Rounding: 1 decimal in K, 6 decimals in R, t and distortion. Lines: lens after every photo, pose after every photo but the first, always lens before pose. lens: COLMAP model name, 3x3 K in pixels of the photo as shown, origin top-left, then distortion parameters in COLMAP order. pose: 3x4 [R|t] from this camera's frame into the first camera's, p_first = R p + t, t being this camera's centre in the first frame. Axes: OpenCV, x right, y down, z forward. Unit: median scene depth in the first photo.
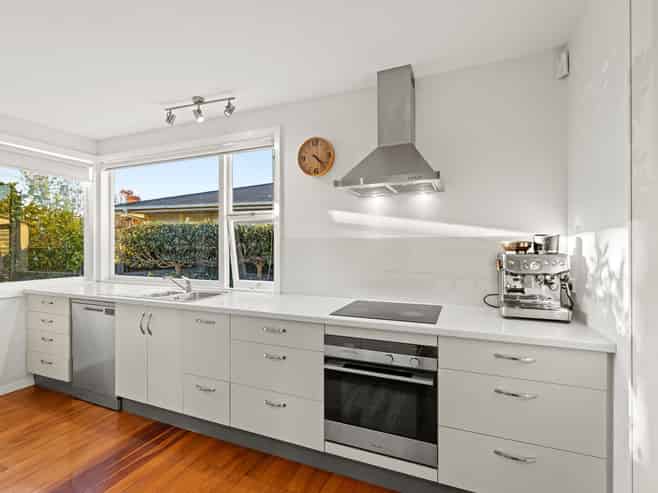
lens RADIAL K [[318.2, 0, 329.0], [0, 318.2, 246.5], [0, 0, 1]] dist [0.001606, -0.000184]
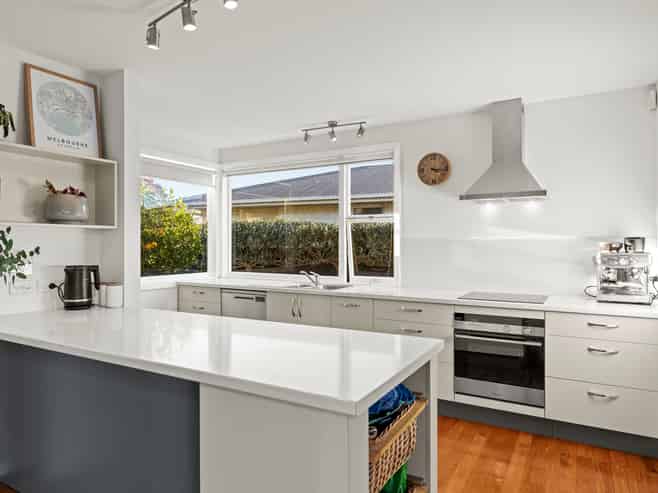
lens RADIAL K [[420.5, 0, 335.1], [0, 420.5, 245.6], [0, 0, 1]] dist [0.002006, 0.002614]
pose [[0.992062, 0.001626, -0.125741, -0.204532], [-0.001622, 0.999999, 0.000134, -0.001871], [0.125741, 0.000071, 0.992063, -0.570346]]
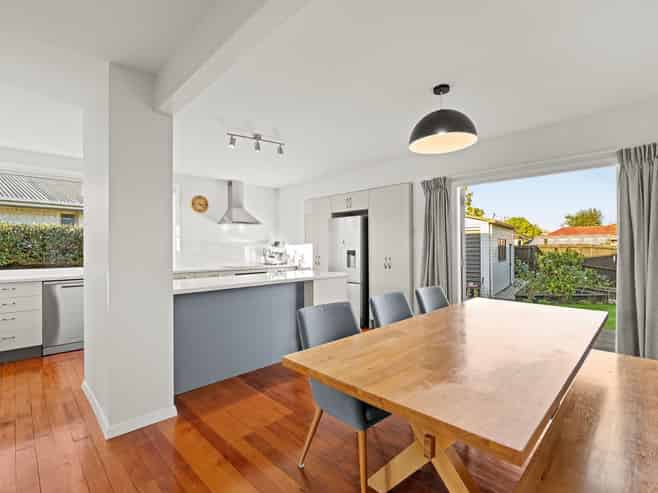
lens RADIAL K [[318.2, 0, 329.0], [0, 318.2, 246.5], [0, 0, 1]] dist [0.001606, -0.000184]
pose [[0.388933, 0.000821, 0.921266, -1.730693], [0.006540, 0.999972, -0.003651, 0.028858], [-0.921243, 0.007445, 0.388916, -0.691264]]
